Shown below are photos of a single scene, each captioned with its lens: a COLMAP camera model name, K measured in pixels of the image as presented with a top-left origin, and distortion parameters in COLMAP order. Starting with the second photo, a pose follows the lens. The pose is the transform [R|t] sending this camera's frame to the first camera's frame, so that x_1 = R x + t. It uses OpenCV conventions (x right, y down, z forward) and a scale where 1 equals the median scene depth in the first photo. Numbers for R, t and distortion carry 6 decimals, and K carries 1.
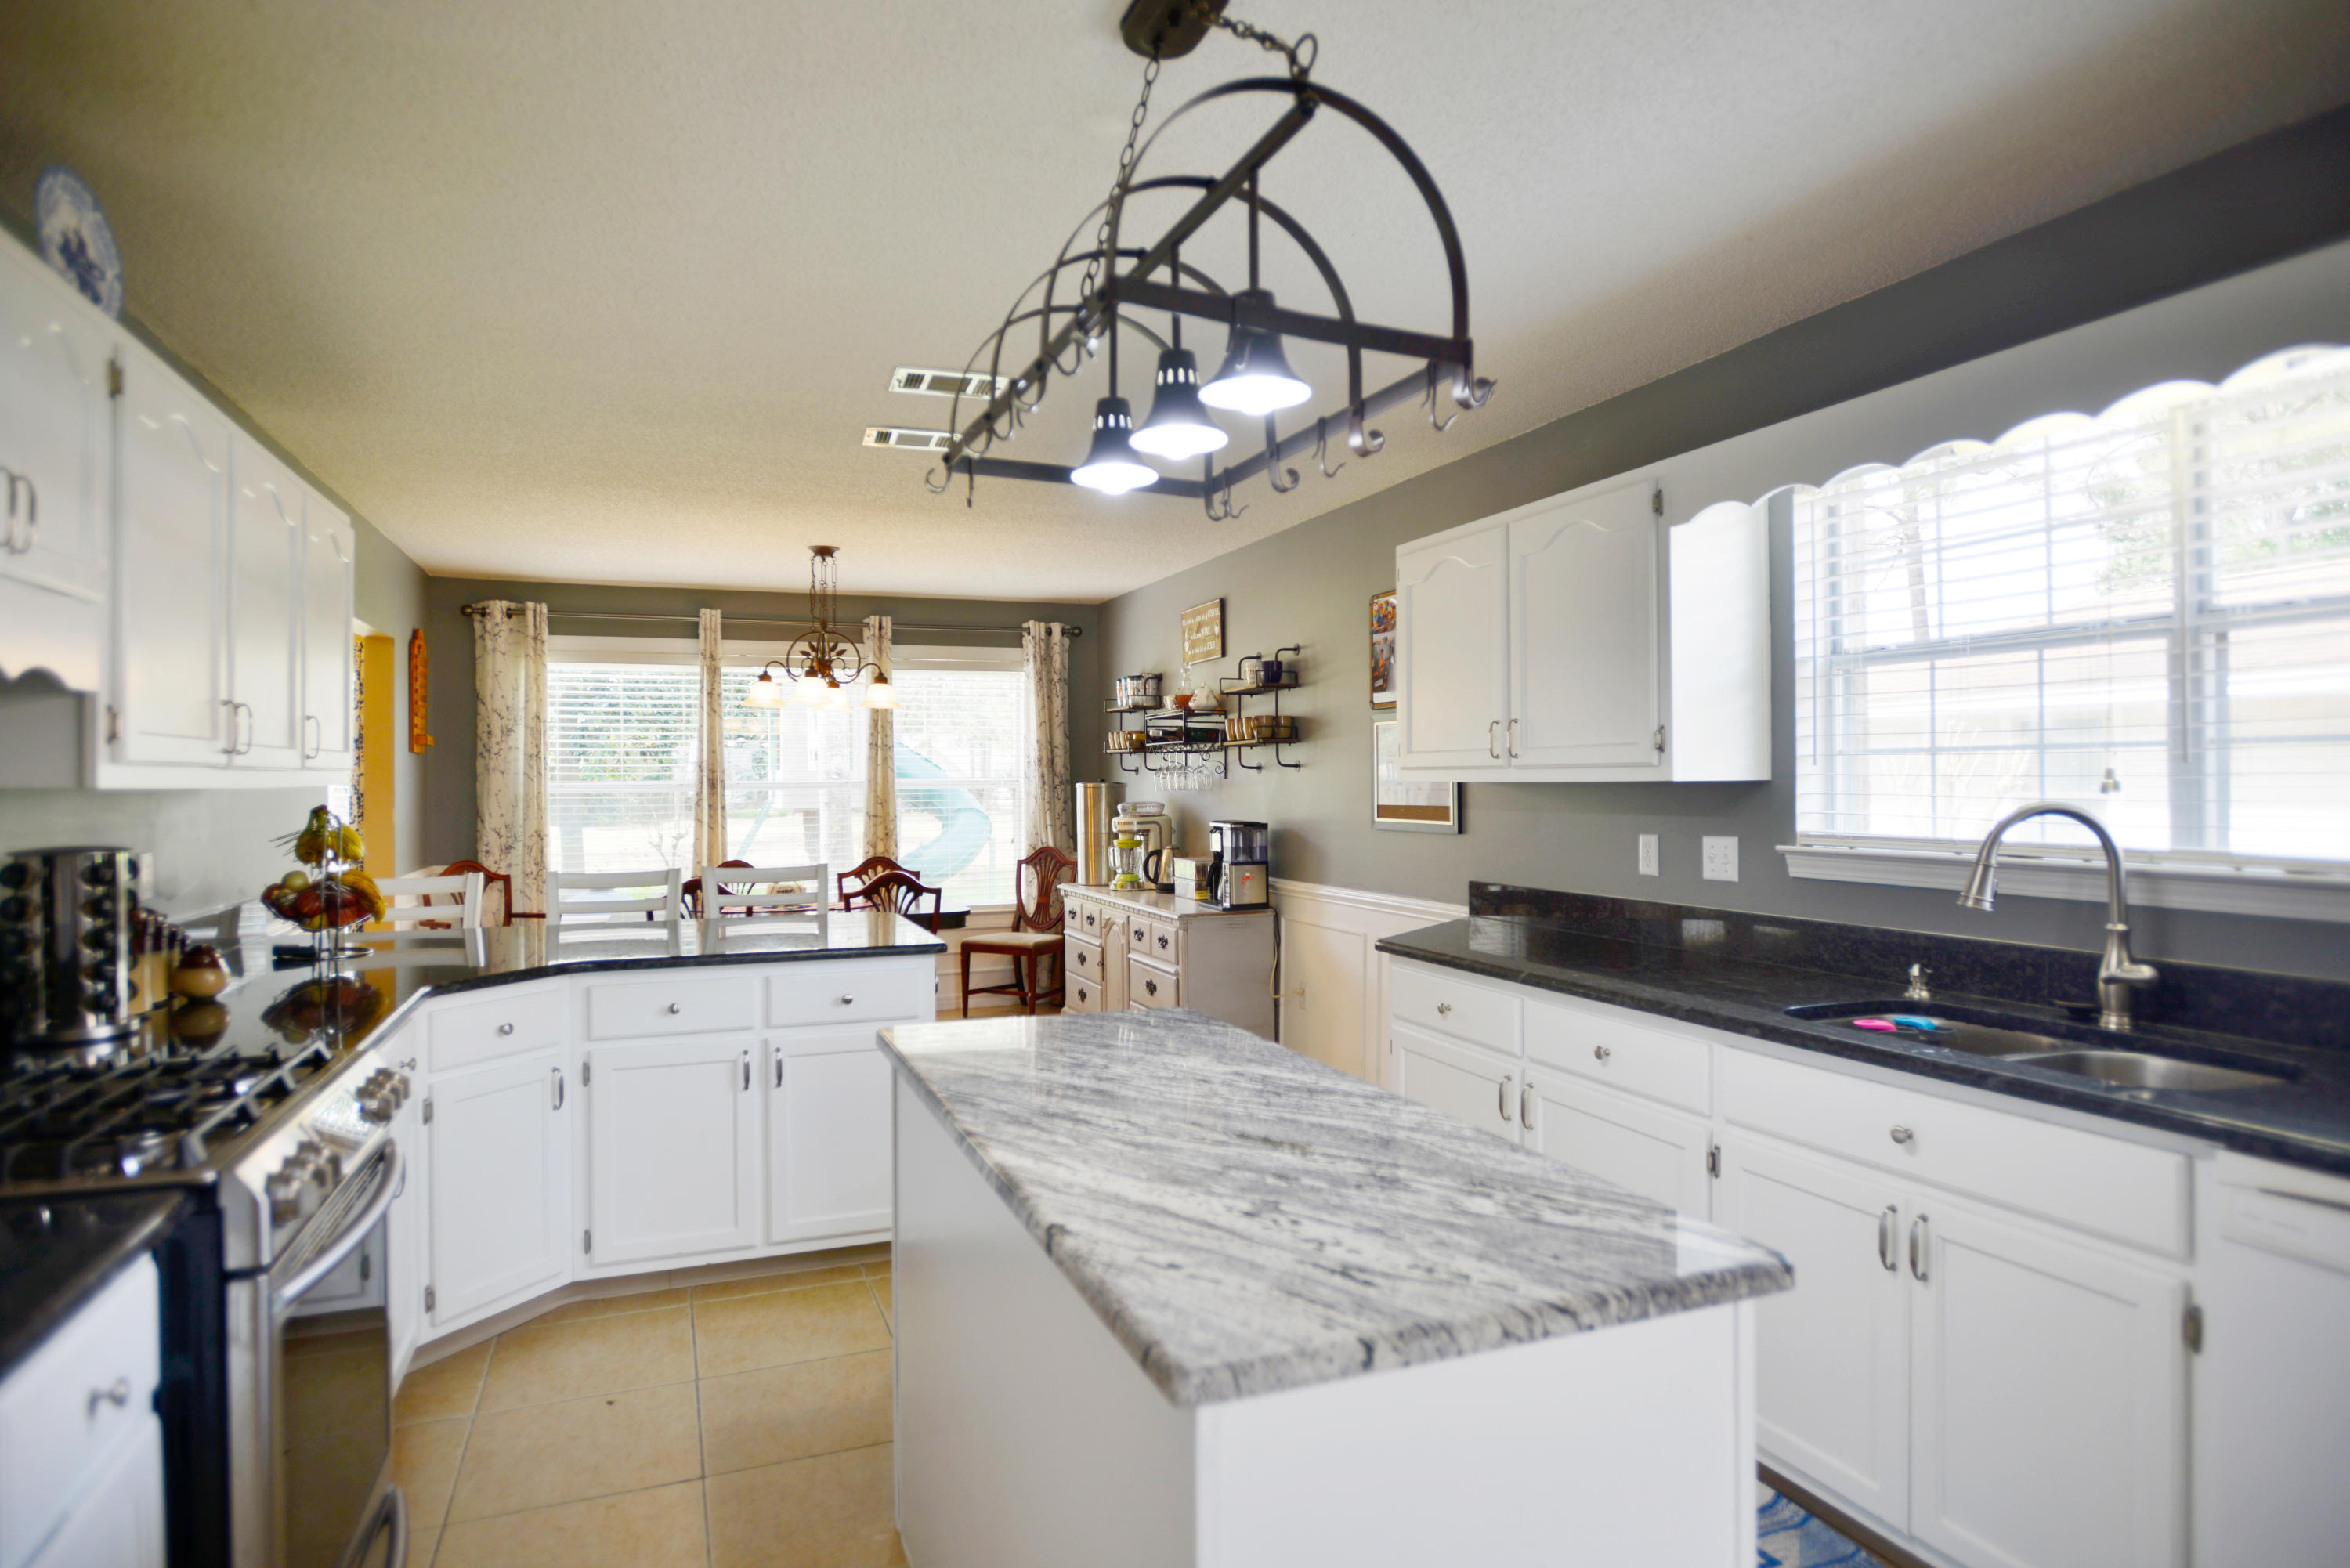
lens RADIAL K [[1320.2, 0, 1183.7], [0, 1320.2, 780.9], [0, 0, 1]] dist [-0.017583, 0.000460]
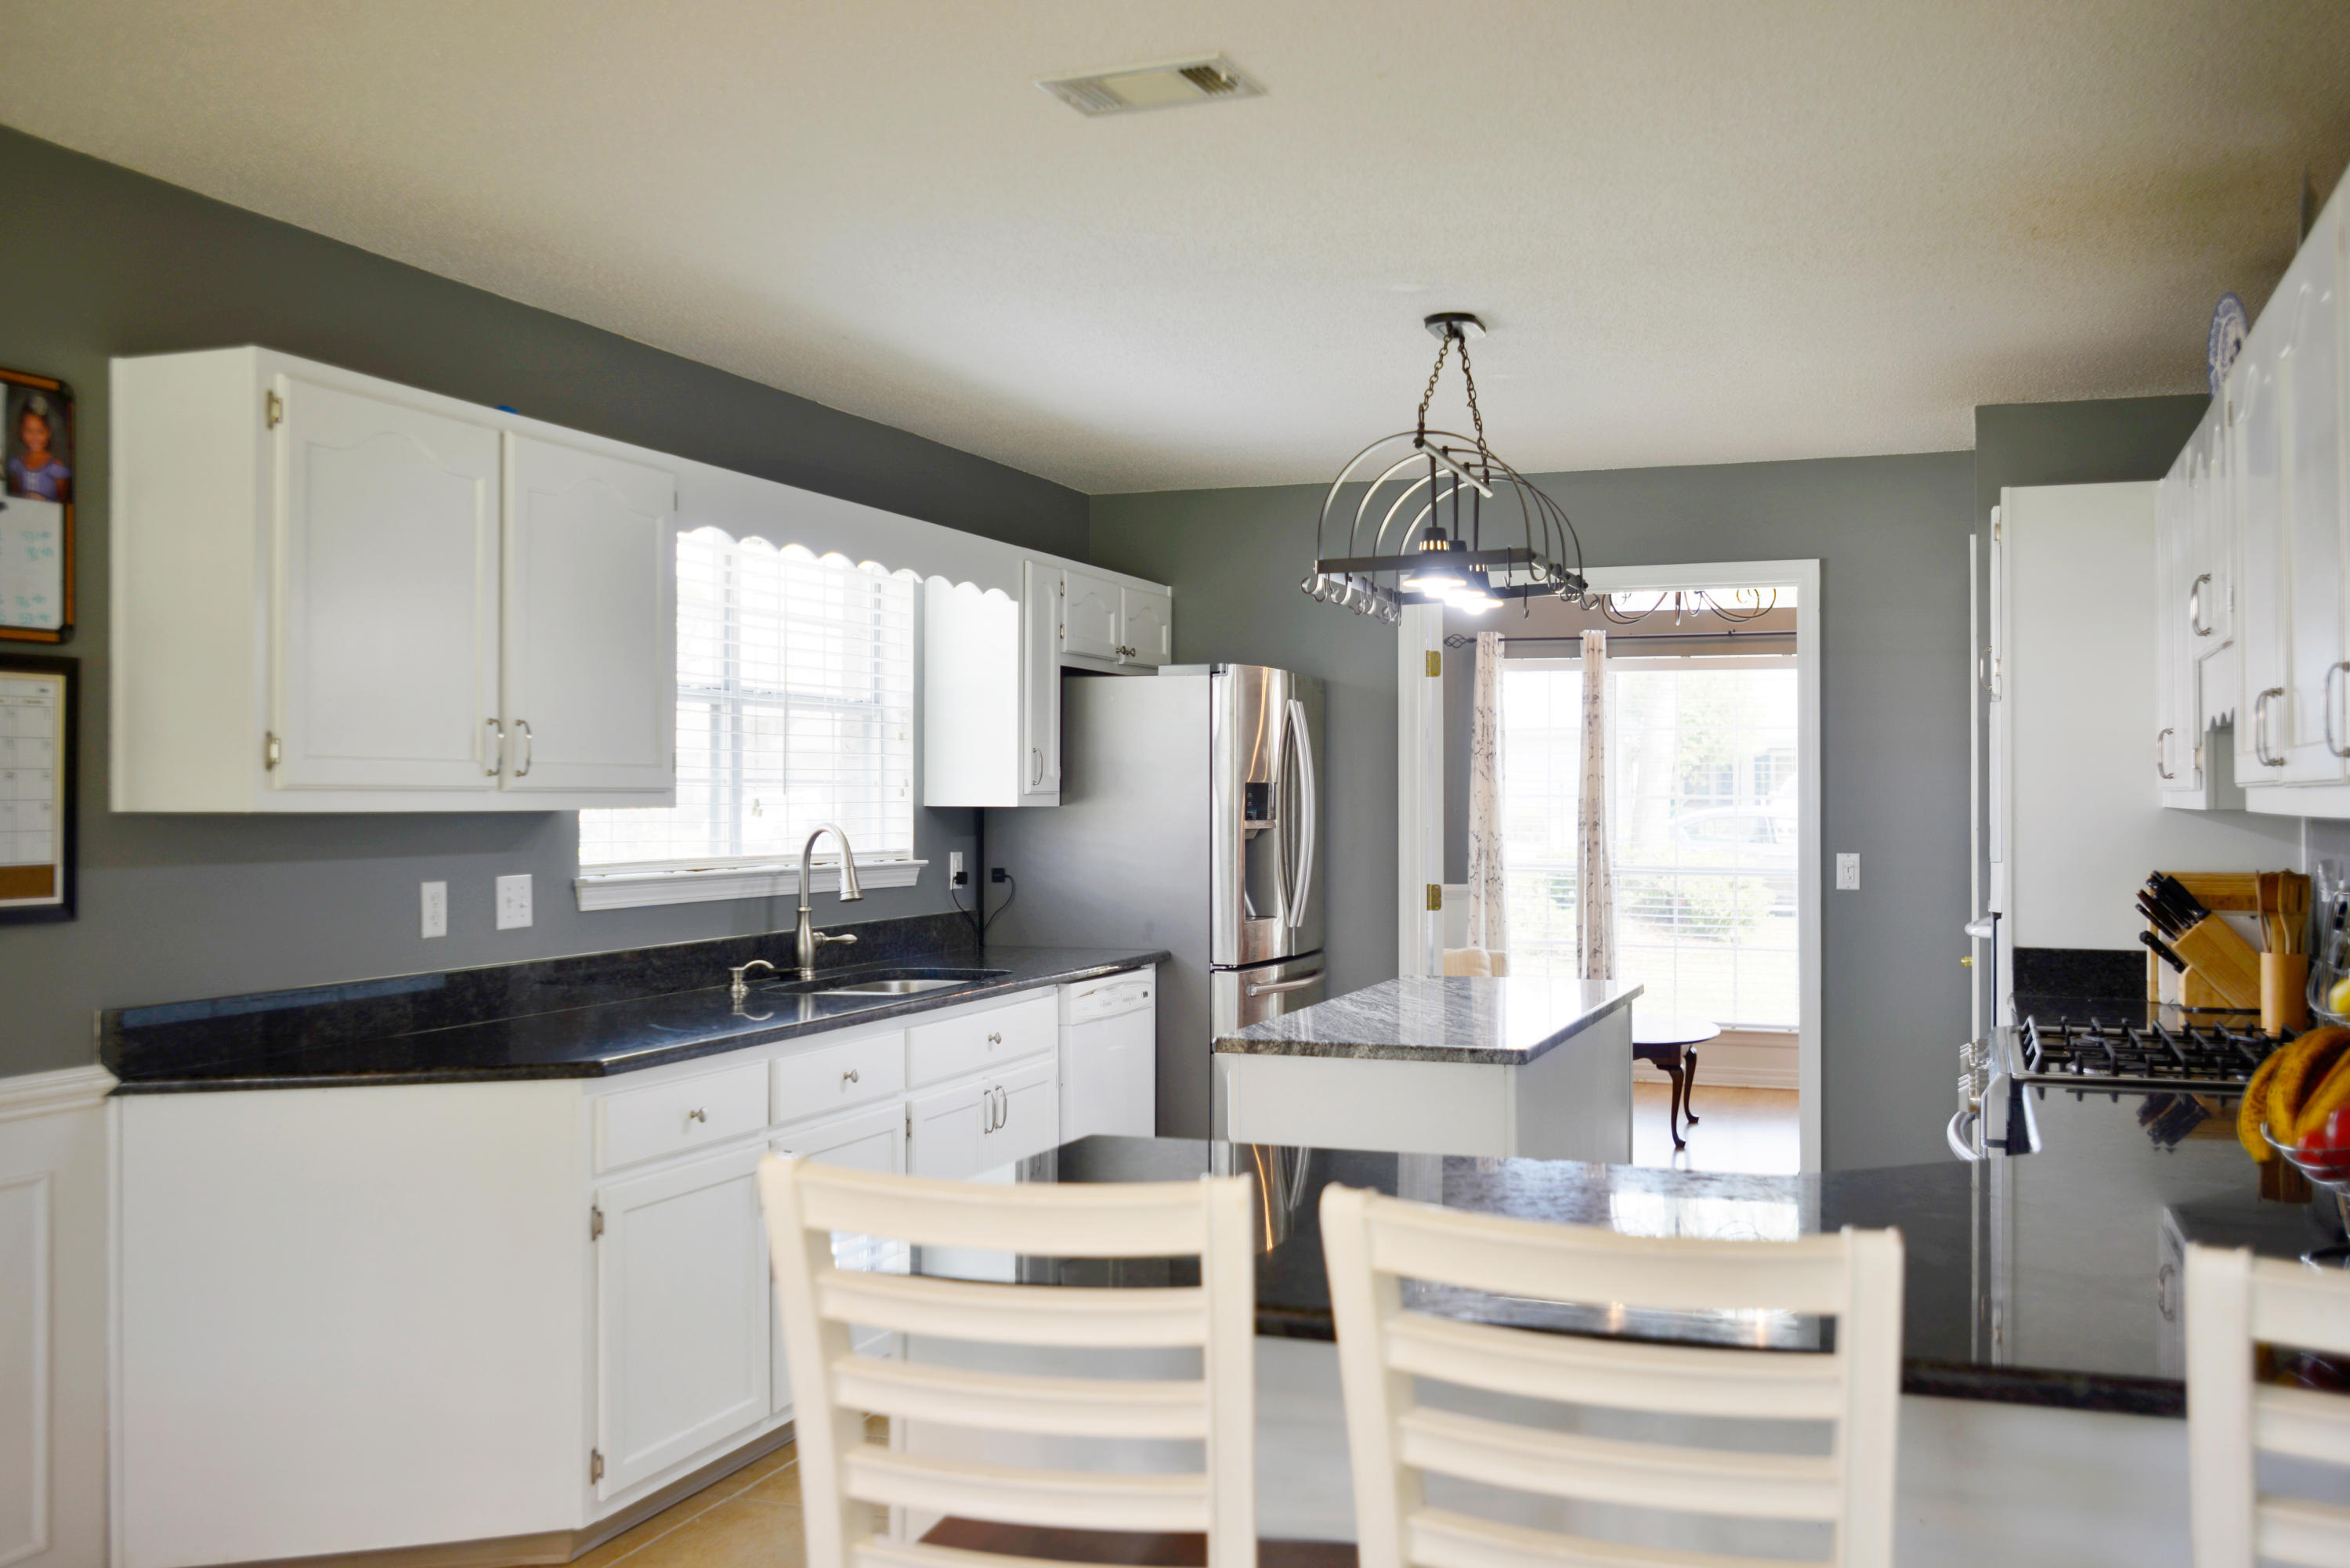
lens RADIAL K [[2165.8, 0, 1192.1], [0, 2165.8, 782.2], [0, 0, 1]] dist [-0.002882, 0.000000]
pose [[-0.751267, 0.009853, 0.659925, -0.886606], [0.003011, 0.999929, -0.011502, 0.000162], [-0.659992, -0.006654, -0.751244, 1.877793]]
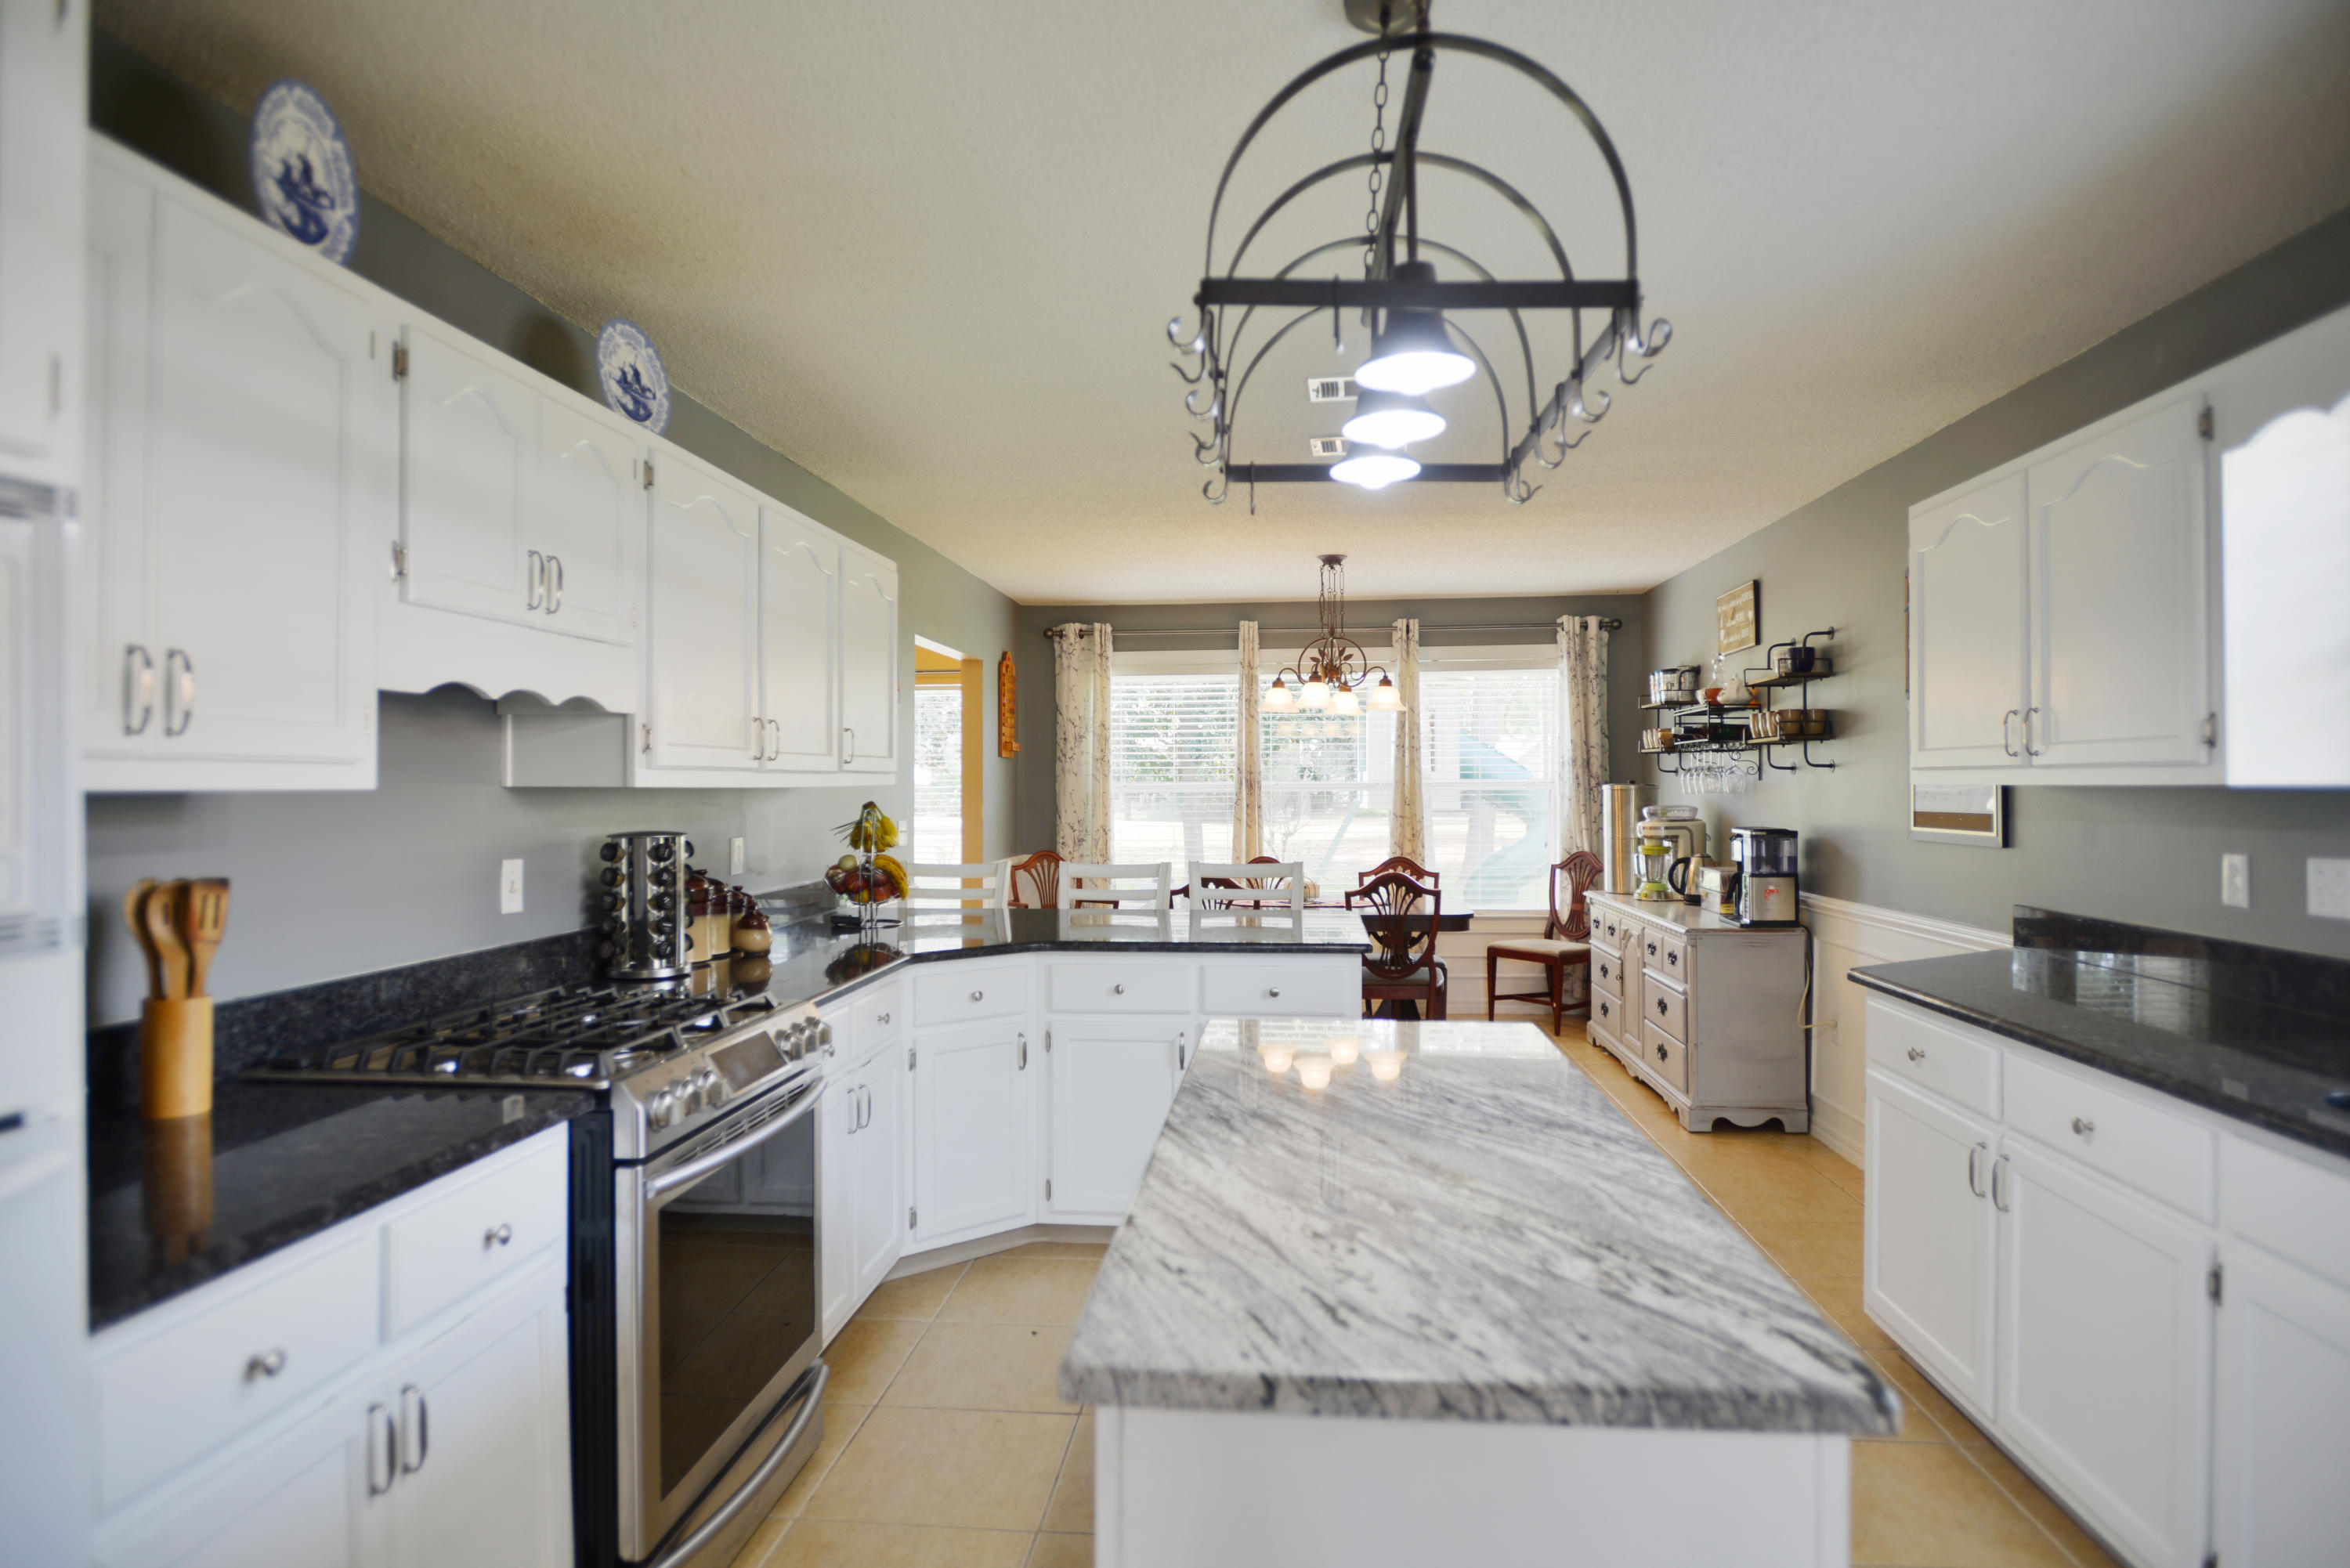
lens RADIAL K [[1320.2, 0, 1168.2], [0, 1320.2, 781.1], [0, 0, 1]] dist [-0.017583, 0.000460]
pose [[0.888628, 0.001394, -0.458627, 0.169454], [-0.001729, 0.999998, -0.000311, -0.000357], [0.458626, 0.001069, 0.888629, 0.043164]]
